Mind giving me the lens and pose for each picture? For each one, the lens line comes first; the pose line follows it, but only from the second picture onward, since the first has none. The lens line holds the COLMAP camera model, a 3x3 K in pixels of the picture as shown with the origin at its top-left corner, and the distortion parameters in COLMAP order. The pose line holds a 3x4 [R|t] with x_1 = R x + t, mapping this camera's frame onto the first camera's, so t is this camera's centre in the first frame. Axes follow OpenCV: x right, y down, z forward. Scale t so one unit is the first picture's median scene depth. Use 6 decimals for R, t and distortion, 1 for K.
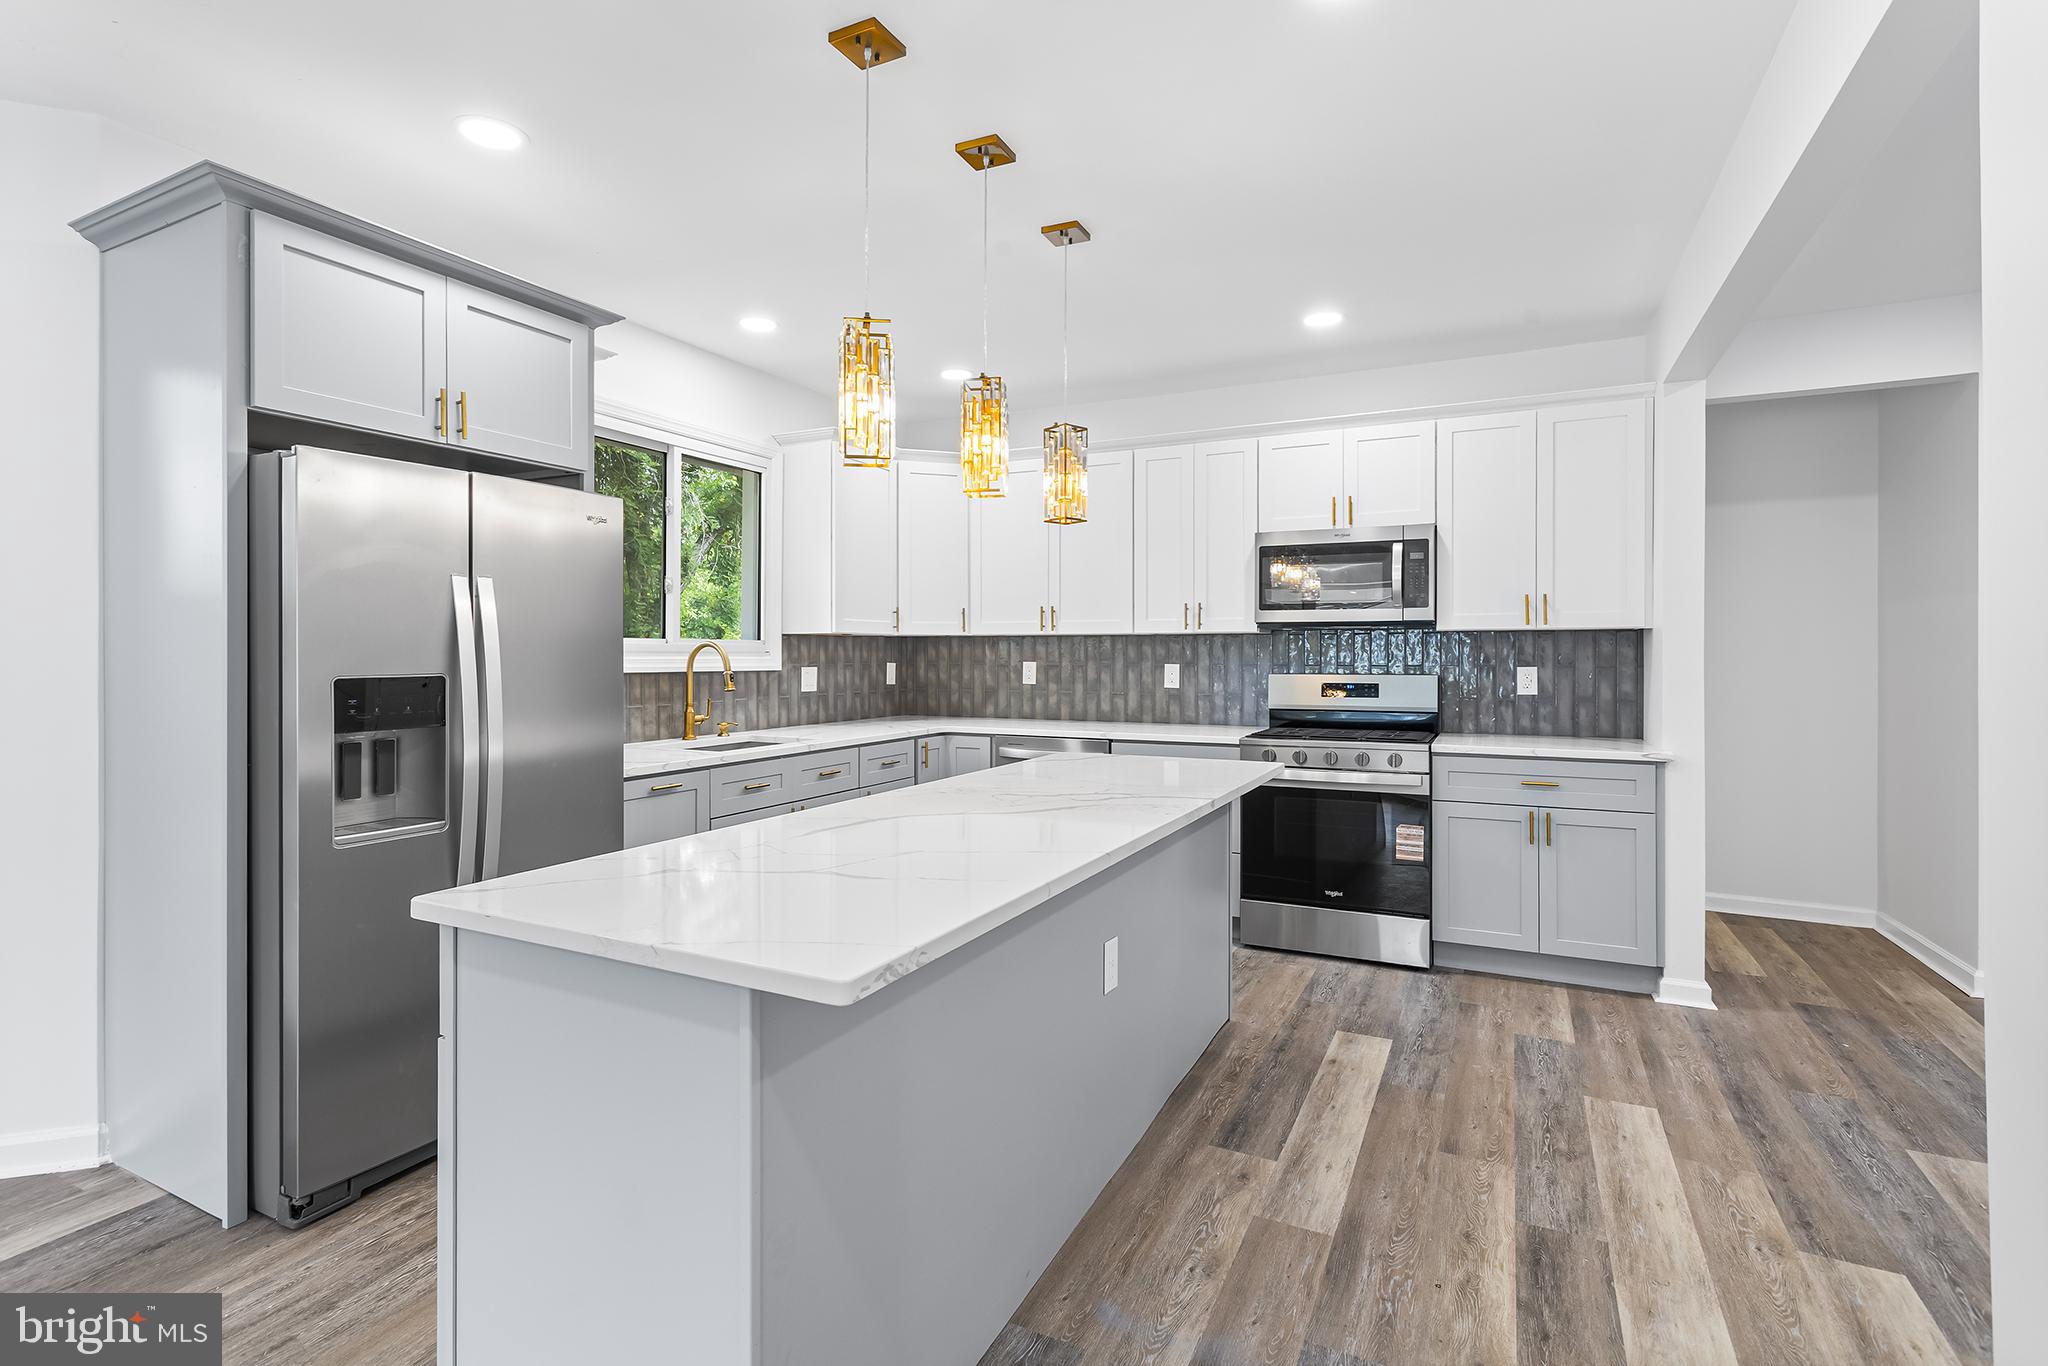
lens RADIAL K [[968.8, 0, 1008.8], [0, 968.8, 651.4], [0, 0, 1]] dist [-0.000451, 0.003925]
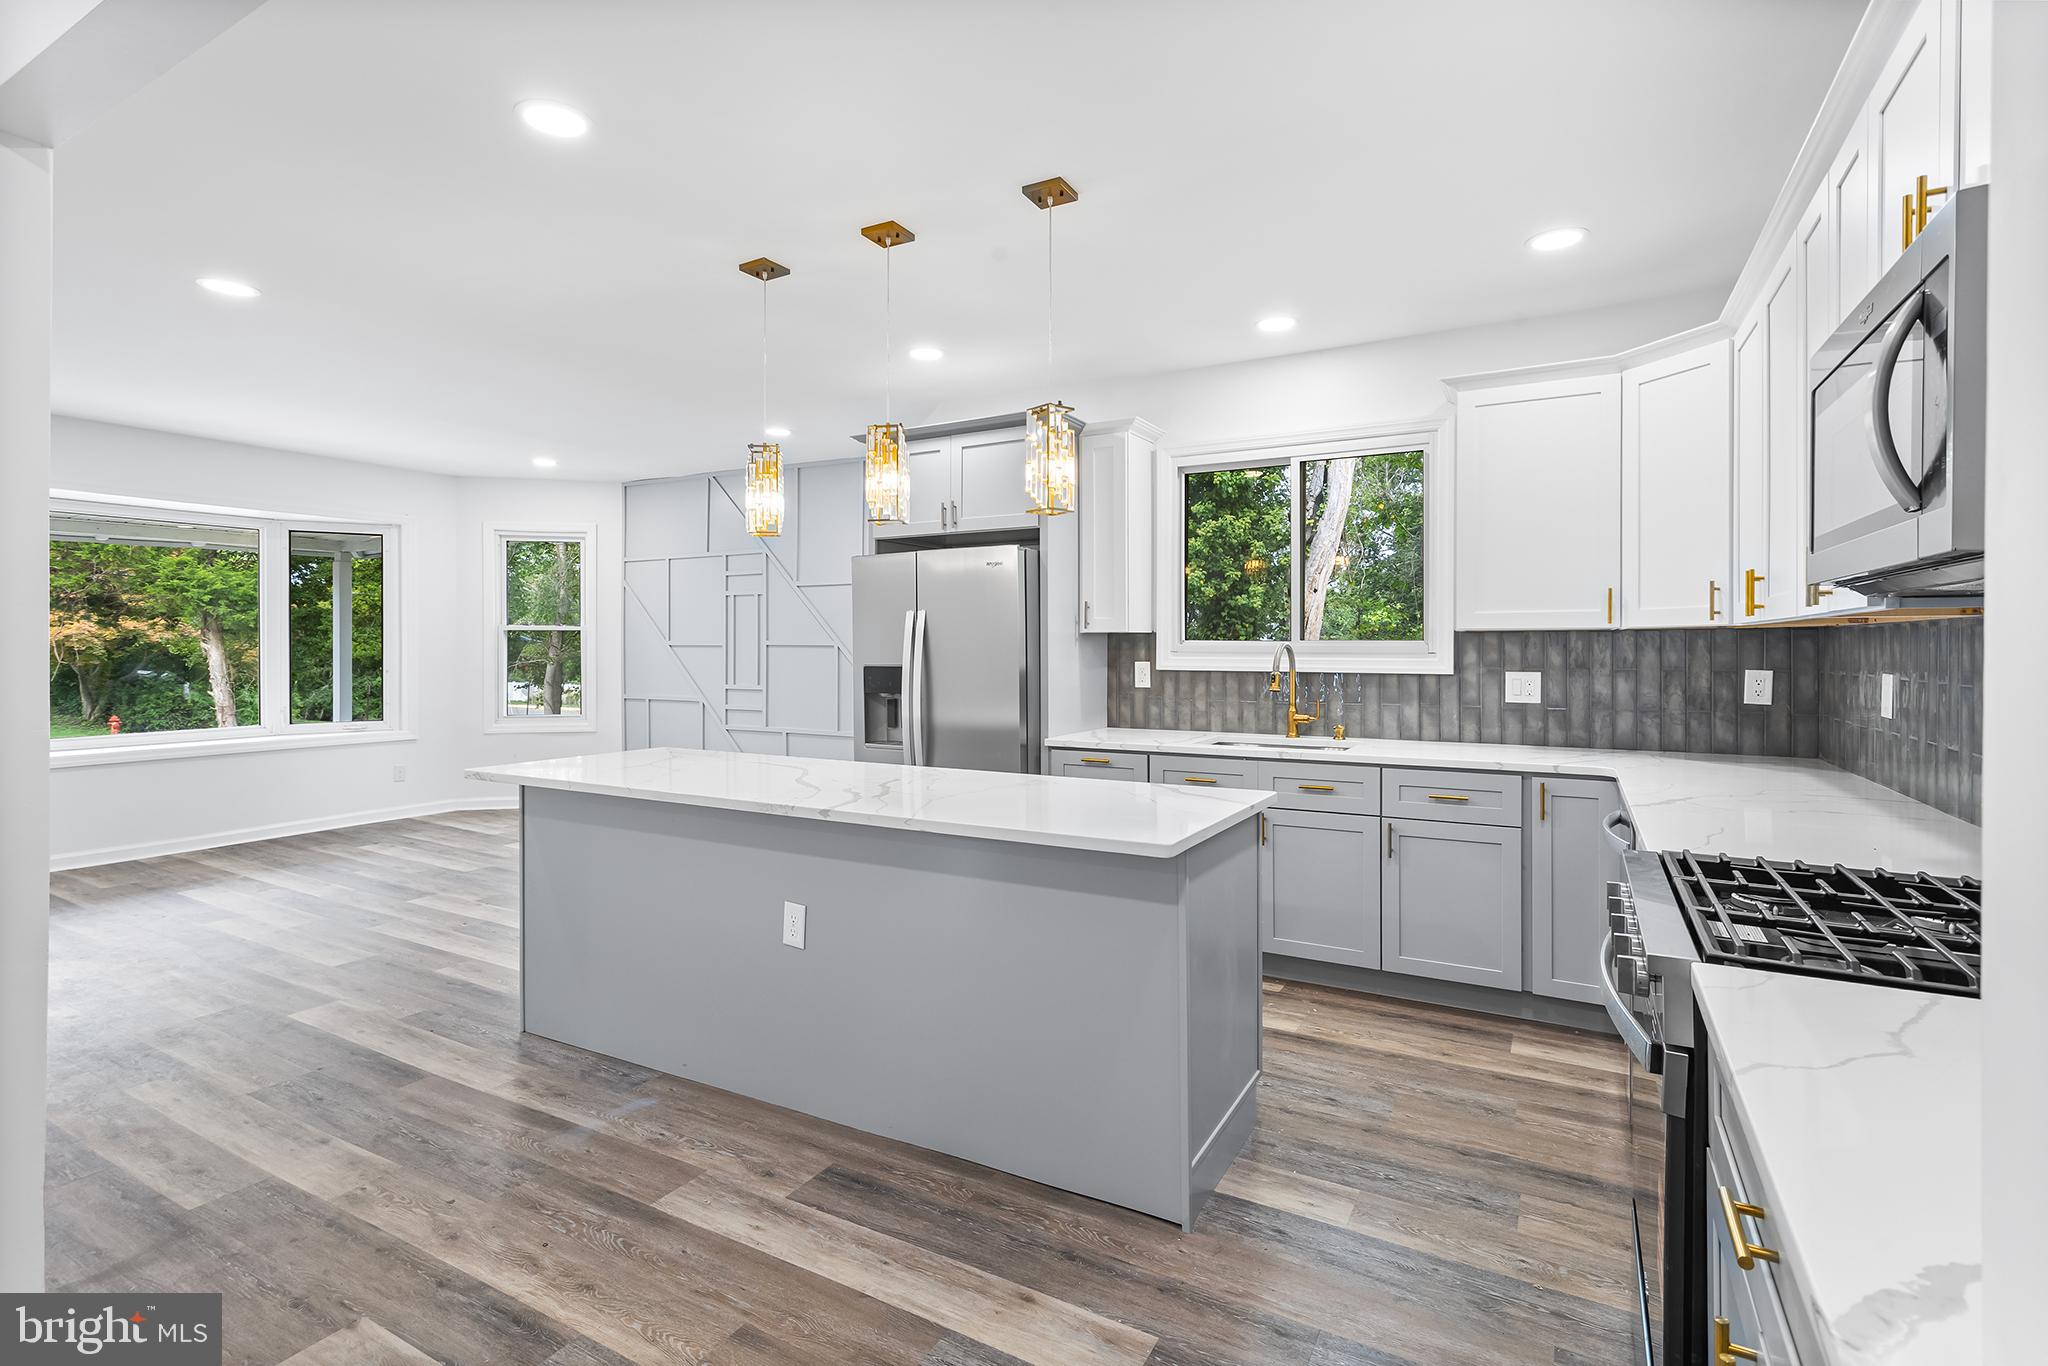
lens RADIAL K [[968.8, 0, 1021.6], [0, 968.8, 643.4], [0, 0, 1]] dist [-0.000451, 0.003925]
pose [[-0.040996, -0.004540, -0.999149, 0.838453], [0.002187, 0.999987, -0.004634, -0.005925], [0.999157, -0.002376, -0.040985, 0.878509]]
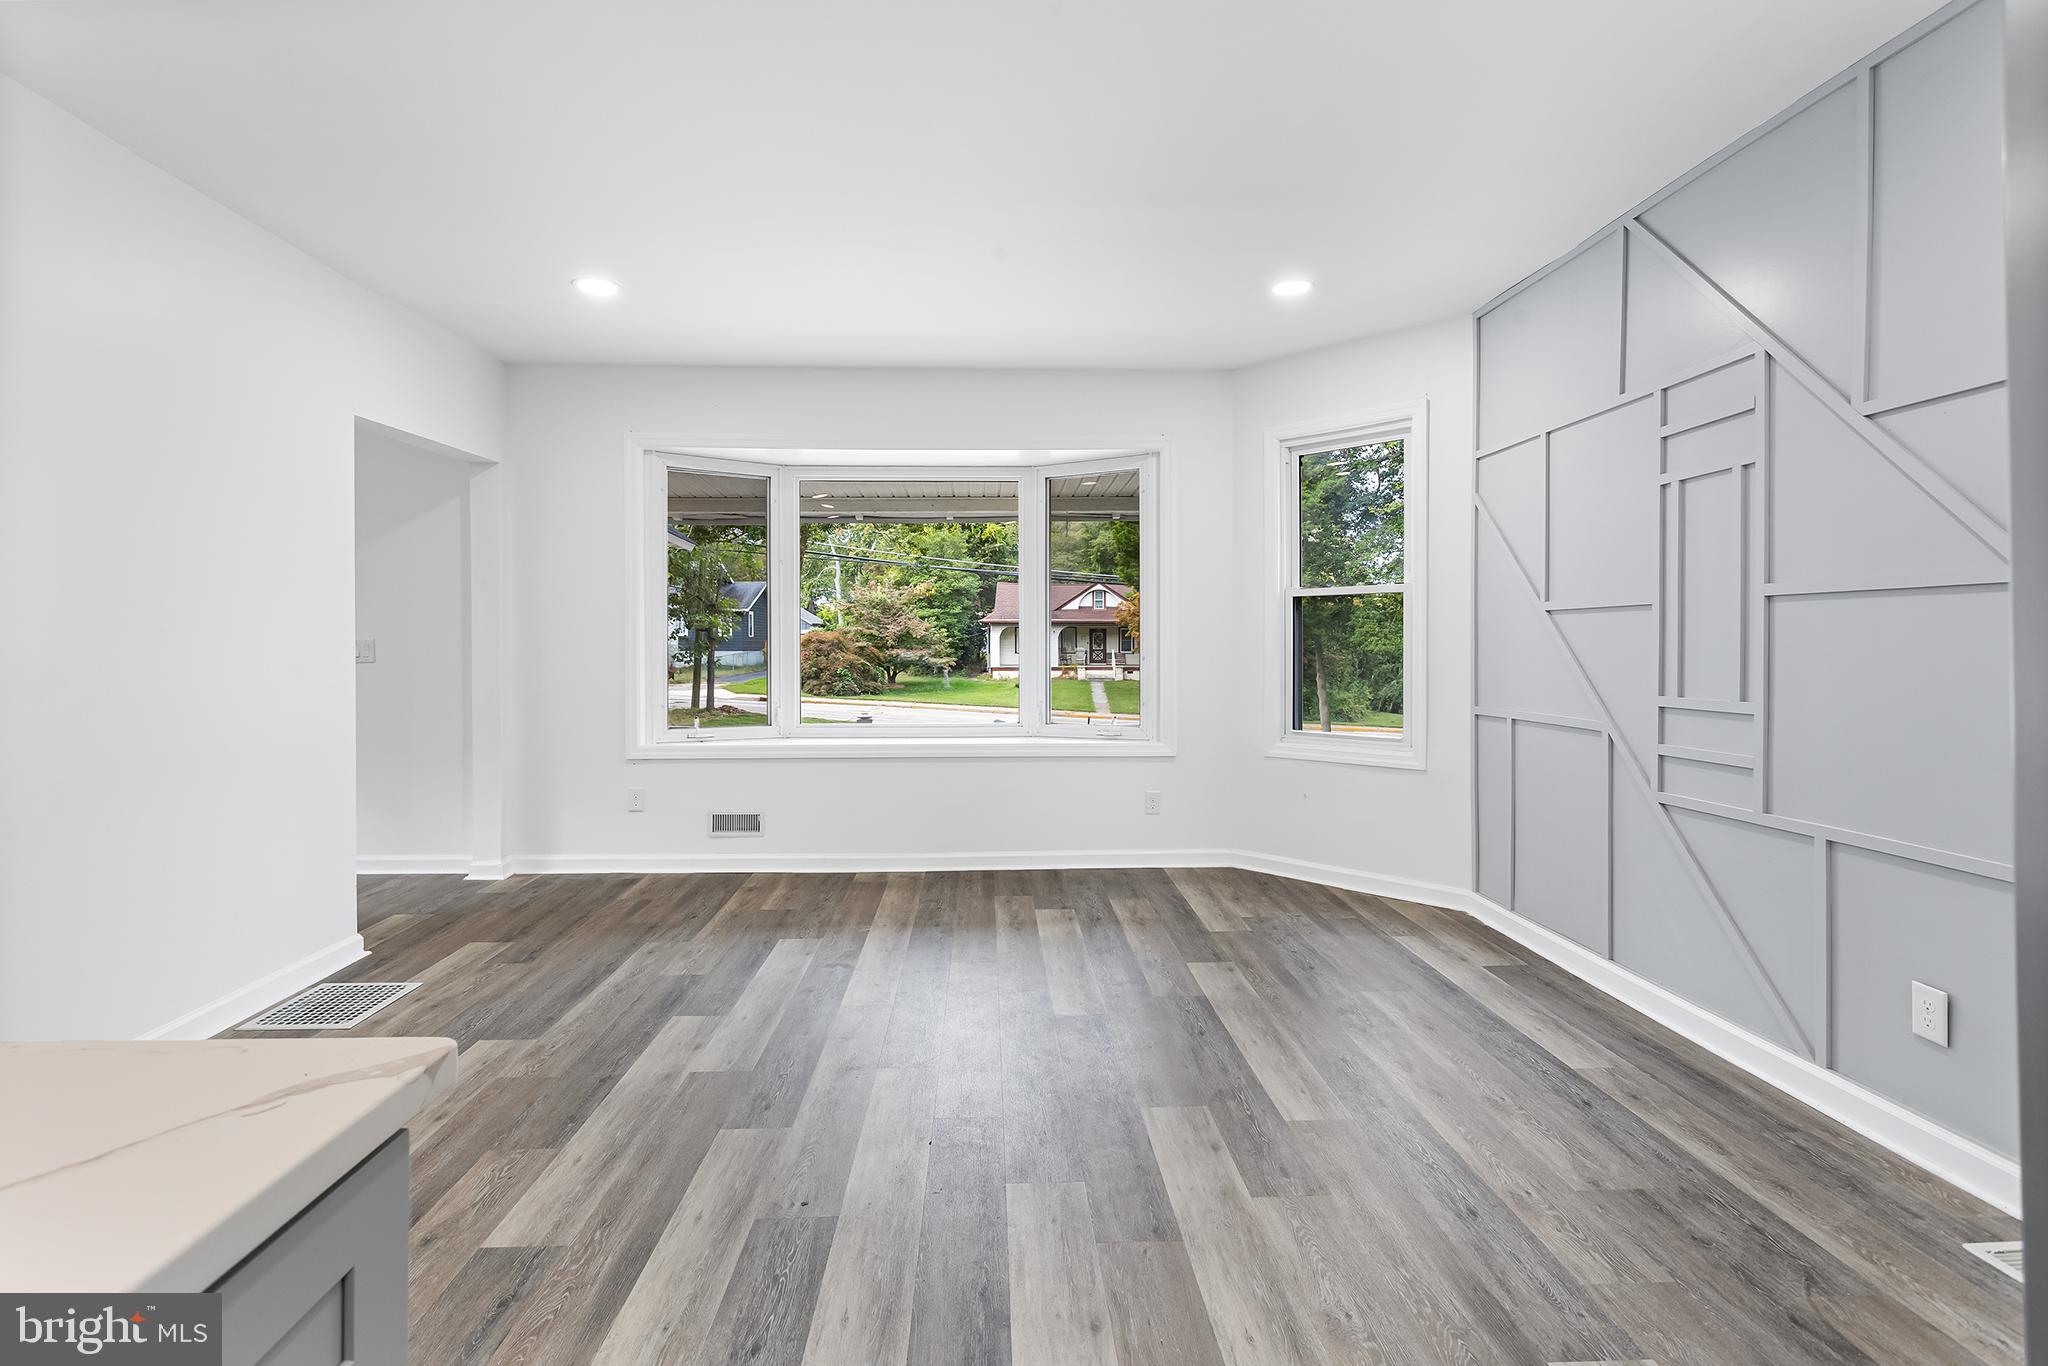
lens RADIAL K [[968.8, 0, 1010.9], [0, 968.8, 656.1], [0, 0, 1]] dist [-0.000451, 0.003925]
pose [[-0.881132, 0.005512, -0.472838, -0.264473], [0.003012, 0.999977, 0.006043, 0.027026], [0.472860, 0.003900, -0.881129, 0.656768]]
